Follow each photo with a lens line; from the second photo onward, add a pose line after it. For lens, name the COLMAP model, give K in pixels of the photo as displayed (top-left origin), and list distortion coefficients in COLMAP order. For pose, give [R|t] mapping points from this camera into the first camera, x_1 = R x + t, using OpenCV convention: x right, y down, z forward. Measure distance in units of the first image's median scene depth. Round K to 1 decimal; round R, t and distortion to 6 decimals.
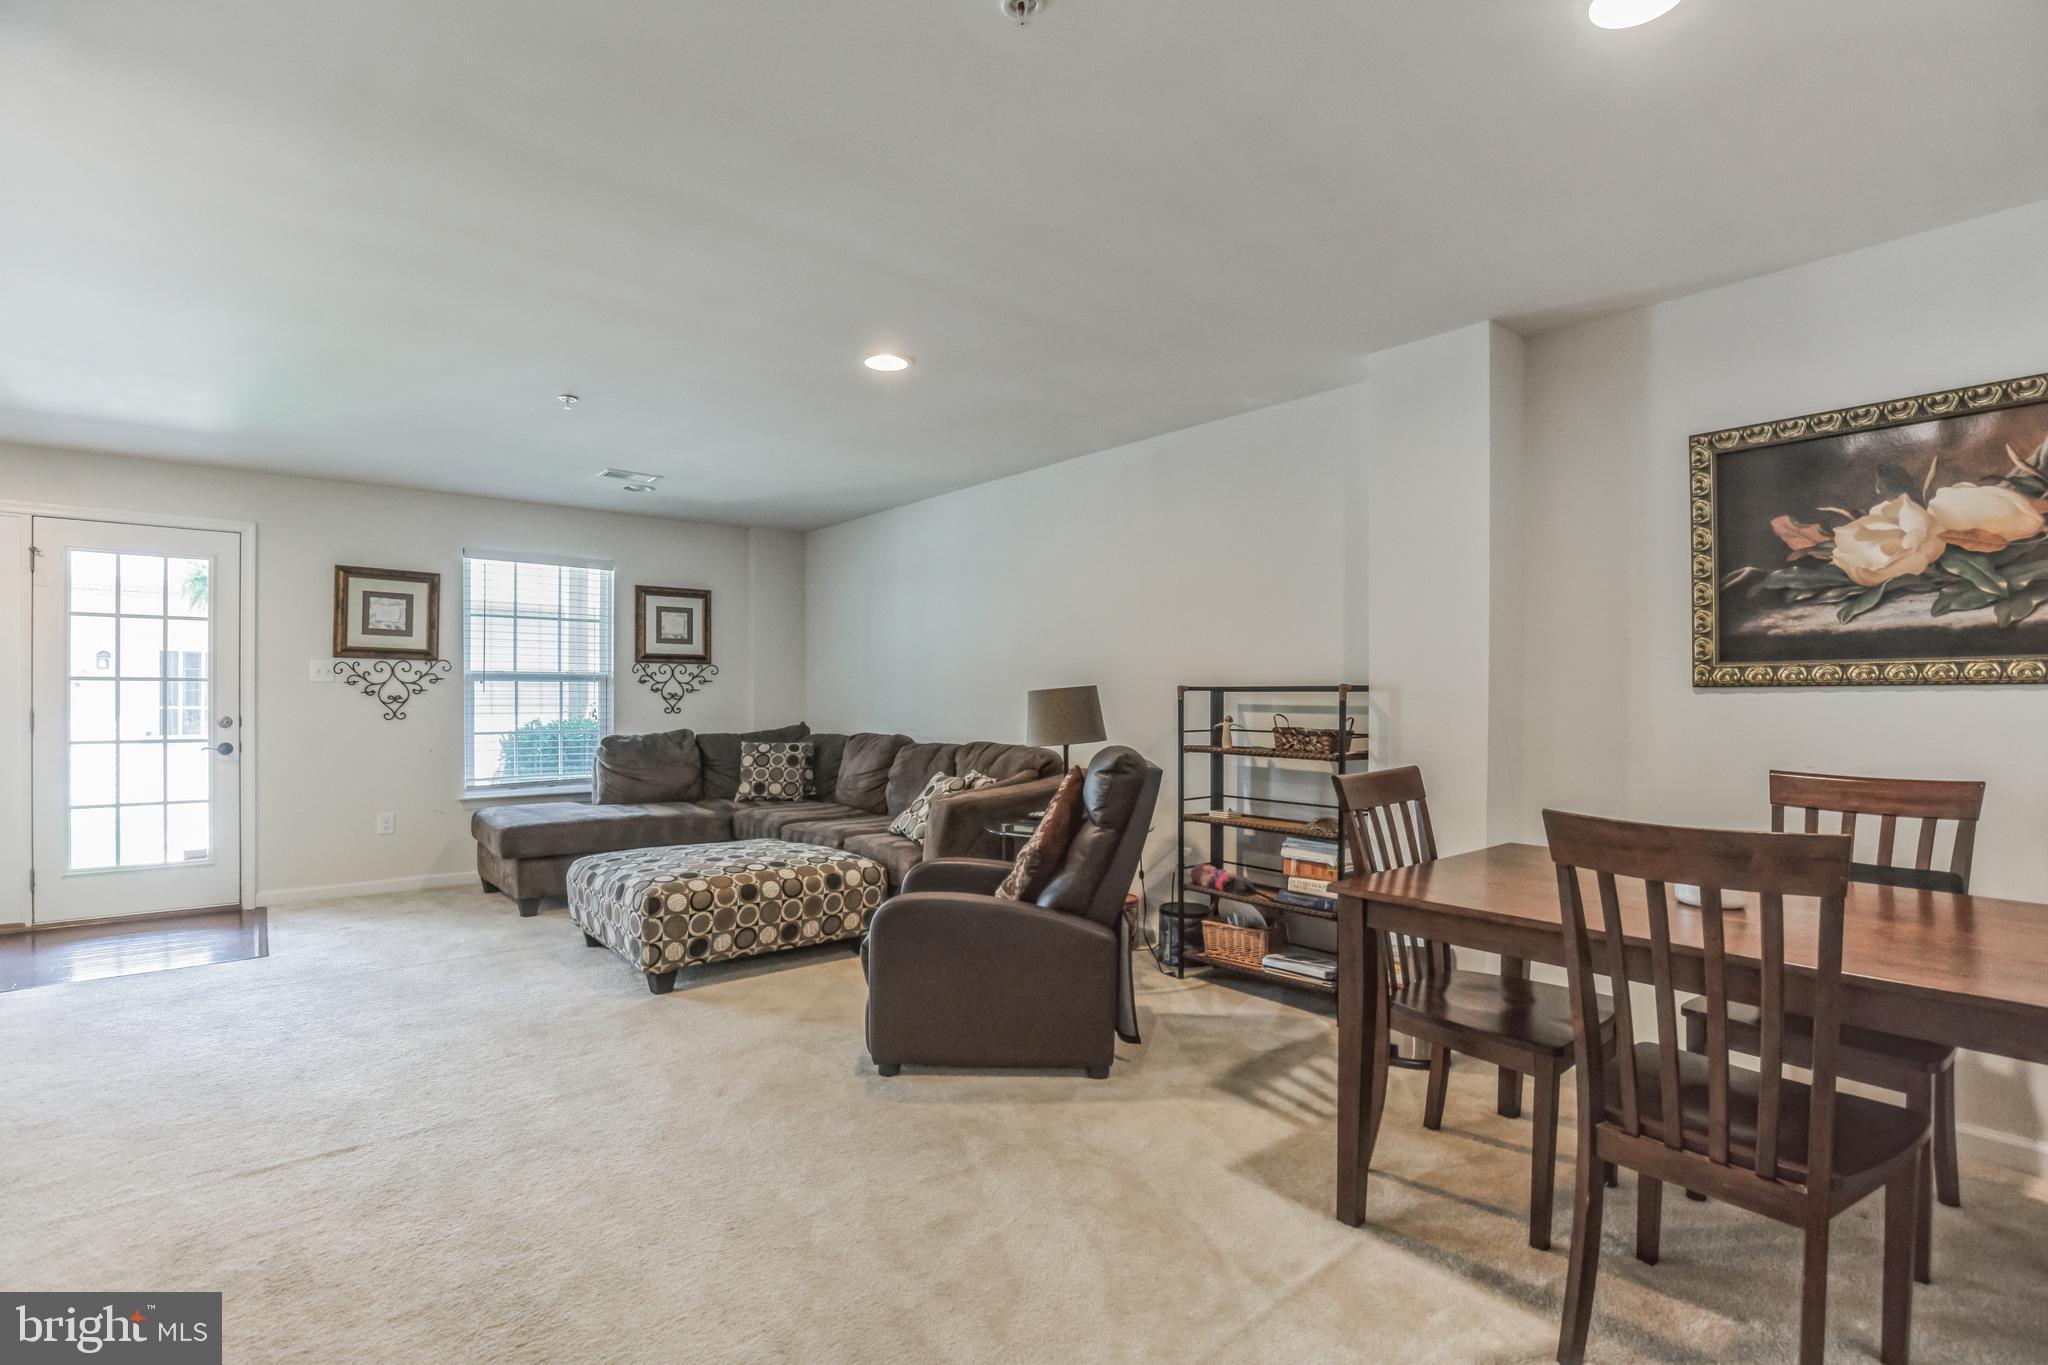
lens RADIAL K [[945.3, 0, 1030.0], [0, 945.3, 696.1], [0, 0, 1]] dist [-0.037839, 0.007725]
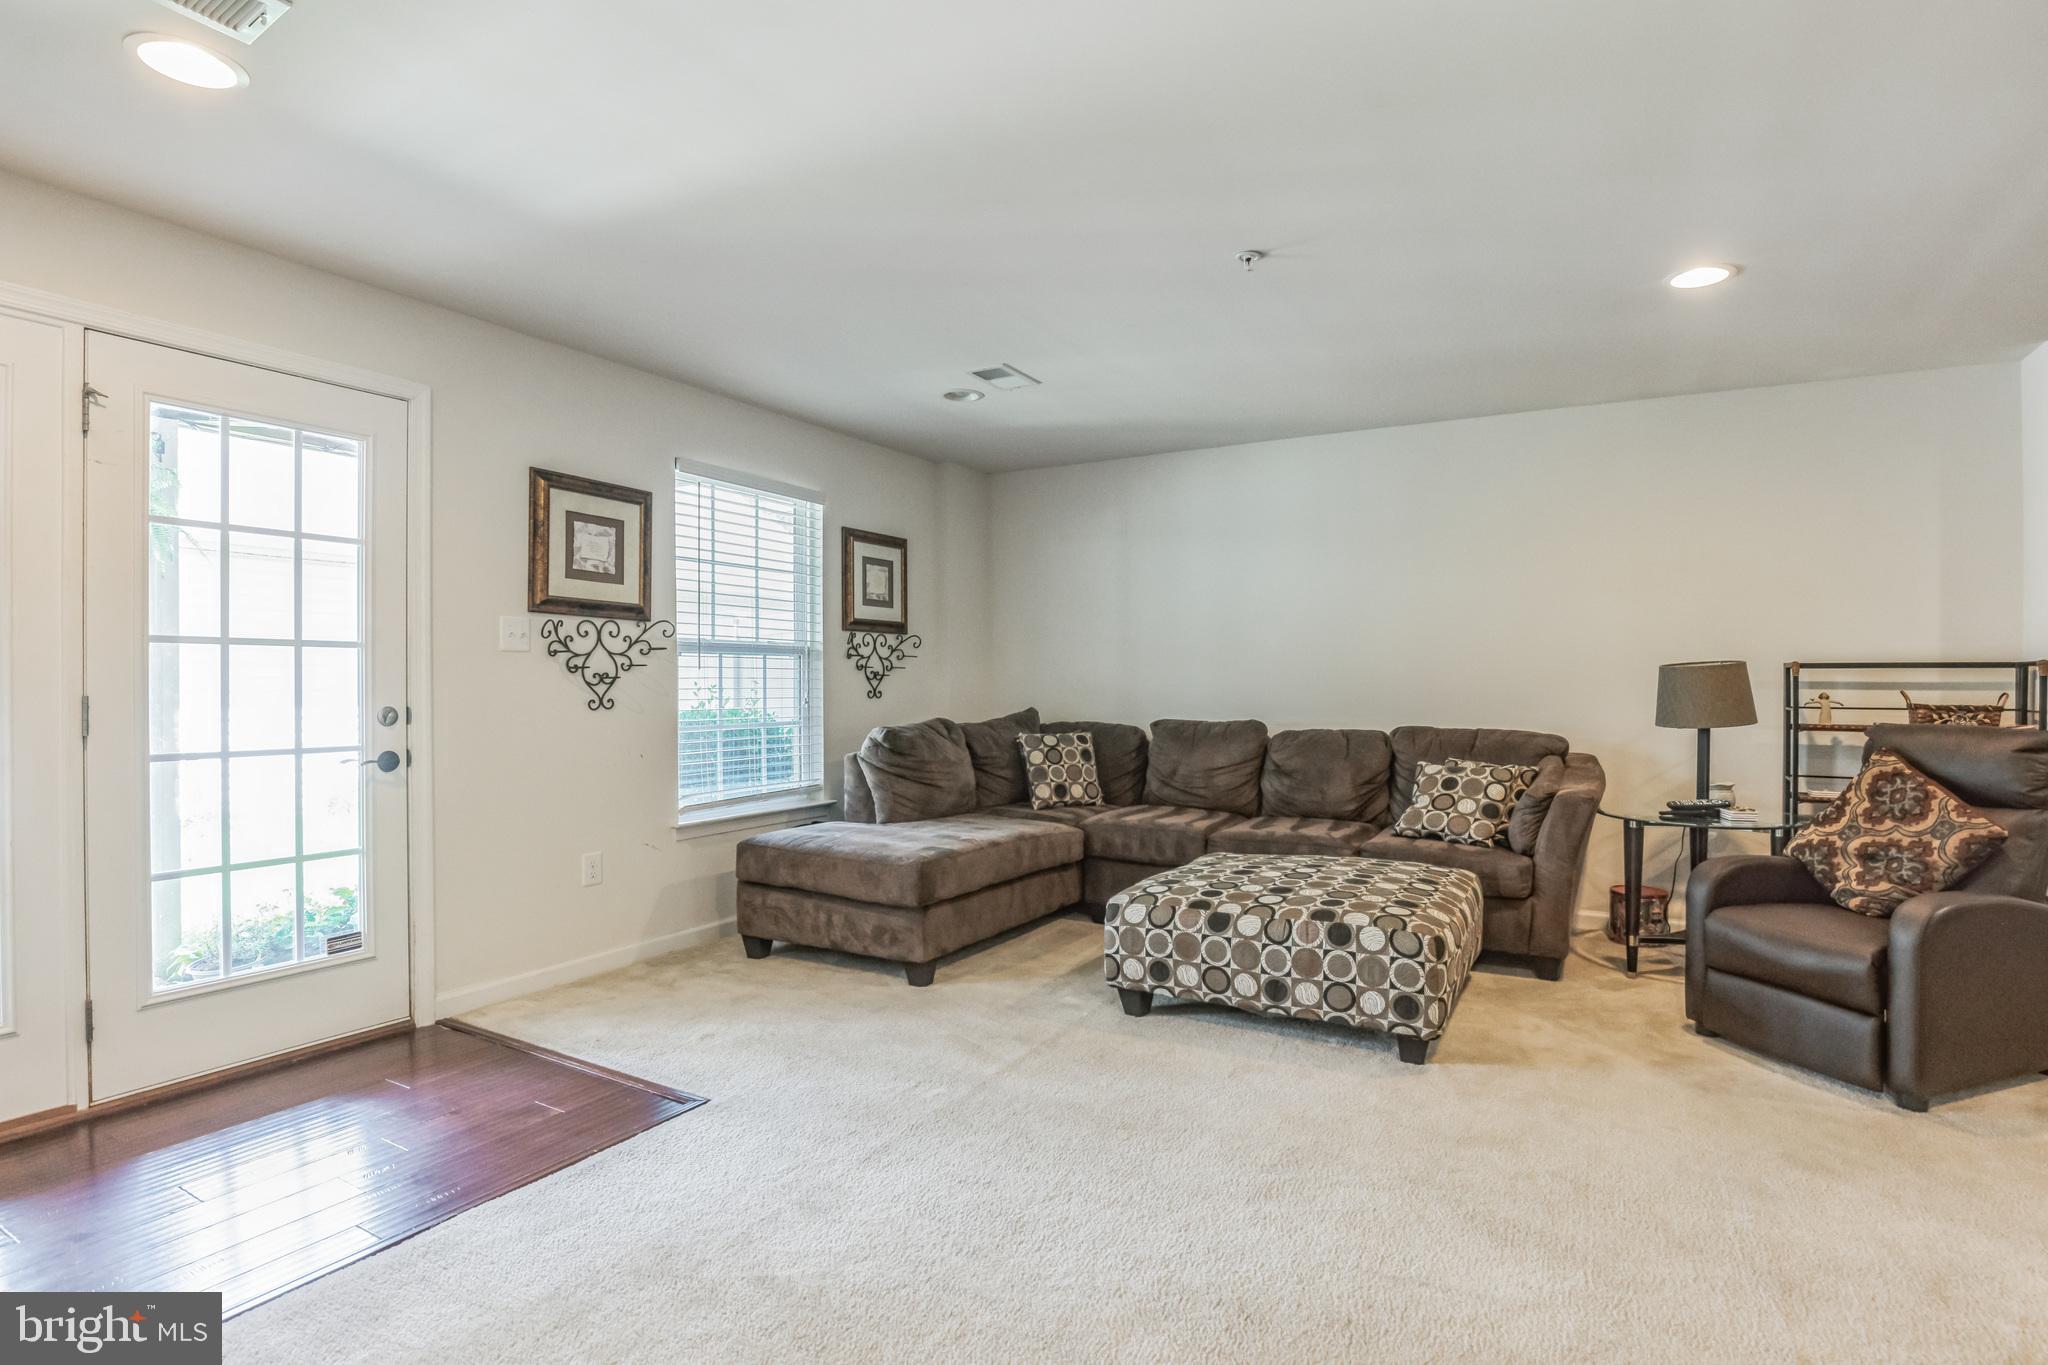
lens RADIAL K [[991.0, 0, 1058.1], [0, 991.0, 682.2], [0, 0, 1]] dist [-0.030329, 0.000804]
pose [[0.936744, -0.001719, 0.350012, -0.618325], [0.000920, 0.999997, 0.002447, 0.004340], [-0.350015, -0.001970, 0.936742, 0.234133]]
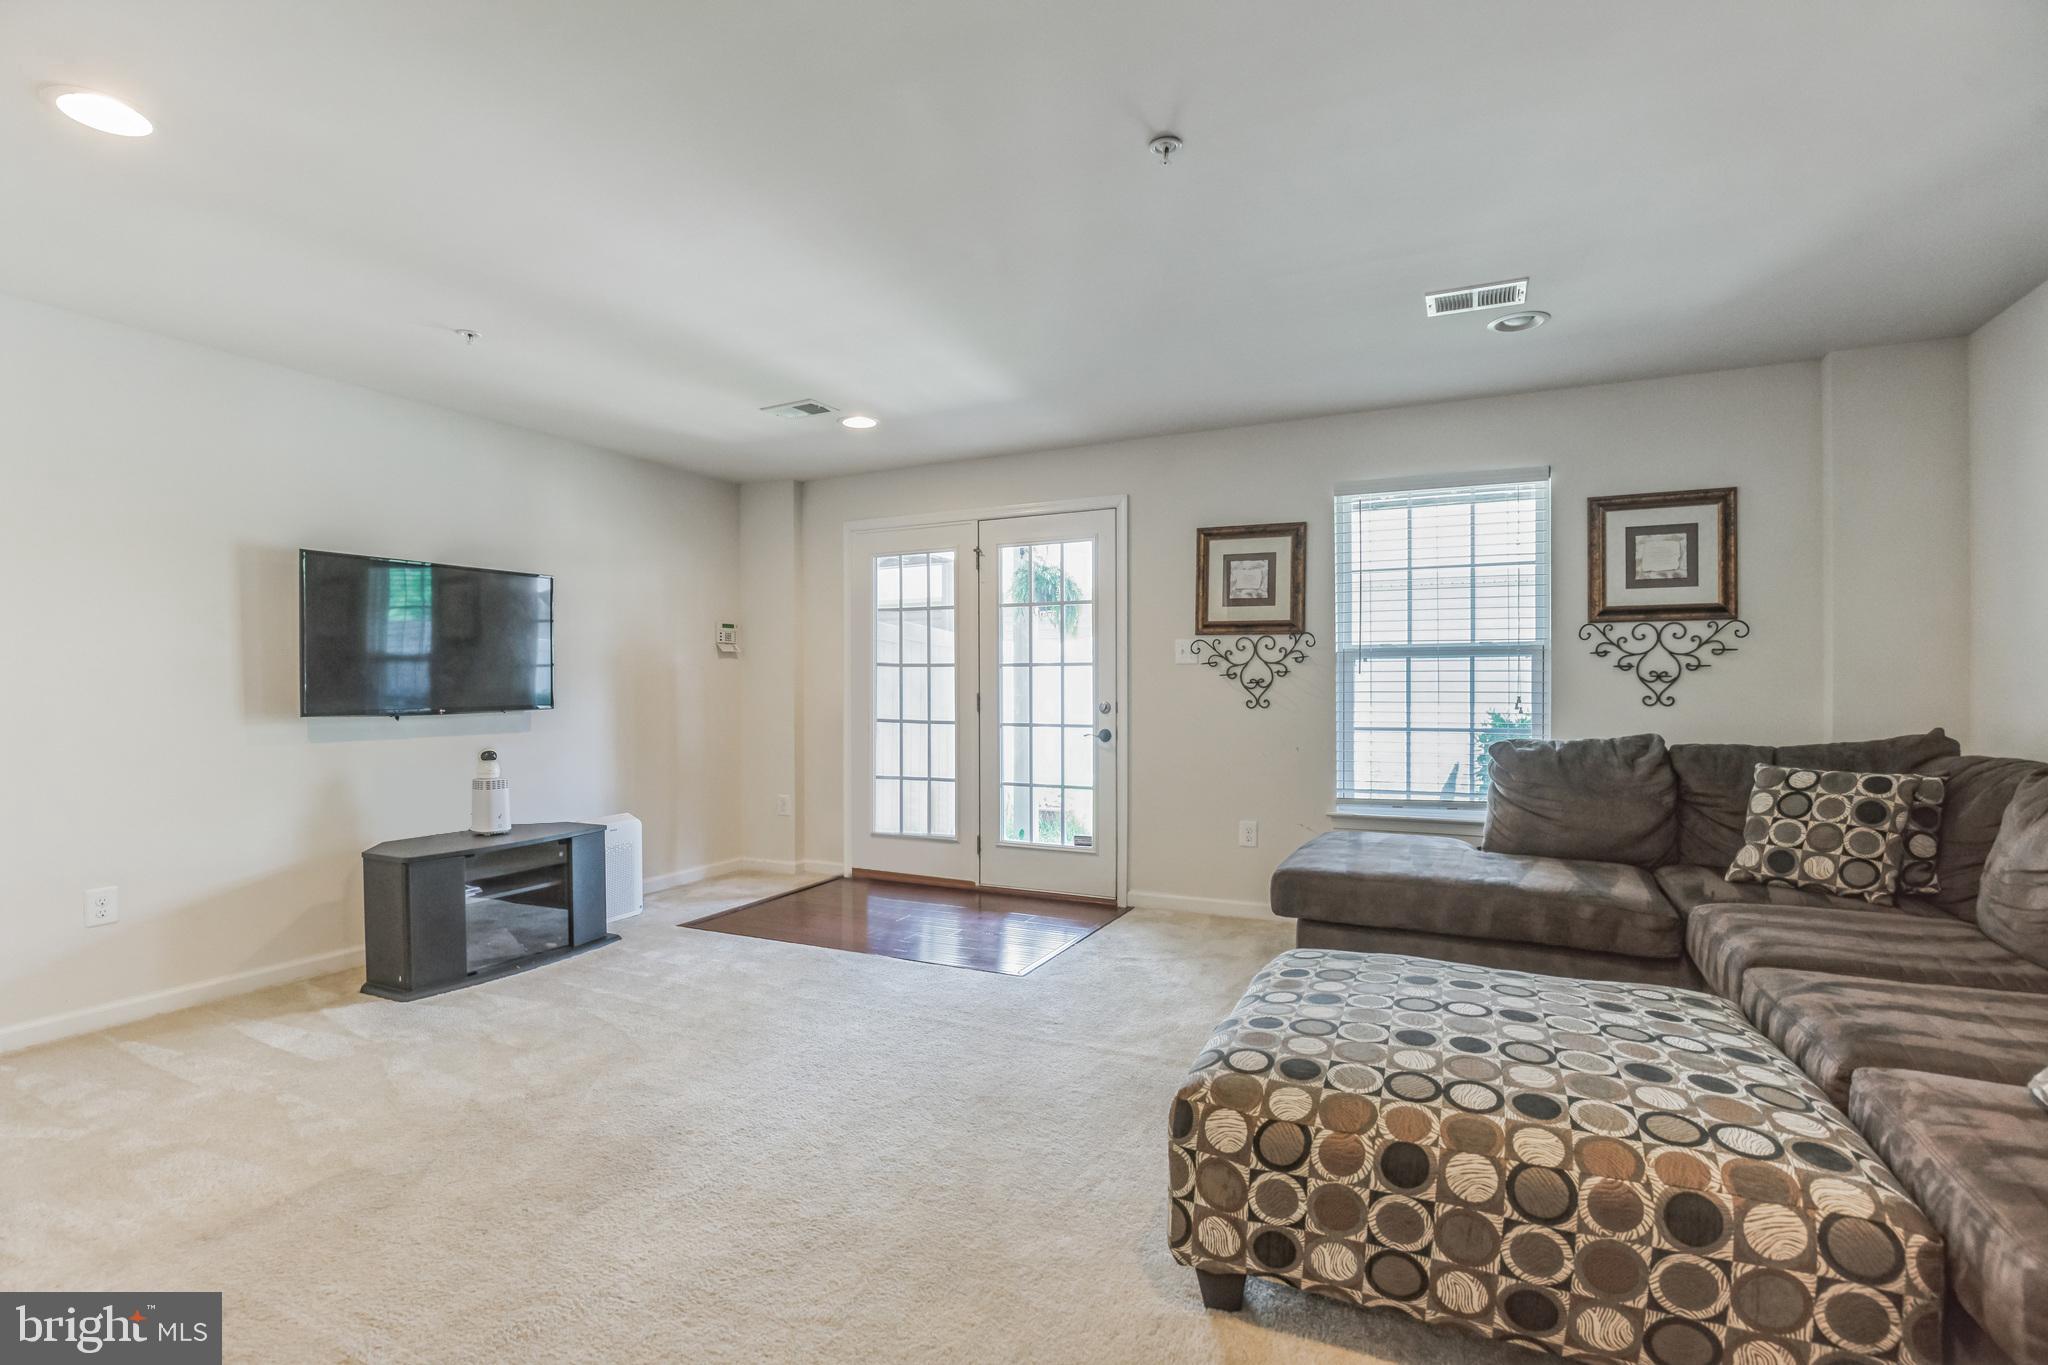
lens RADIAL K [[945.3, 0, 1030.0], [0, 945.3, 696.1], [0, 0, 1]] dist [-0.037839, 0.007725]
pose [[0.402124, 0.006310, -0.915563, -0.005475], [0.004393, 0.999951, 0.008821, 0.006275], [0.915575, -0.007569, 0.402077, 0.479906]]
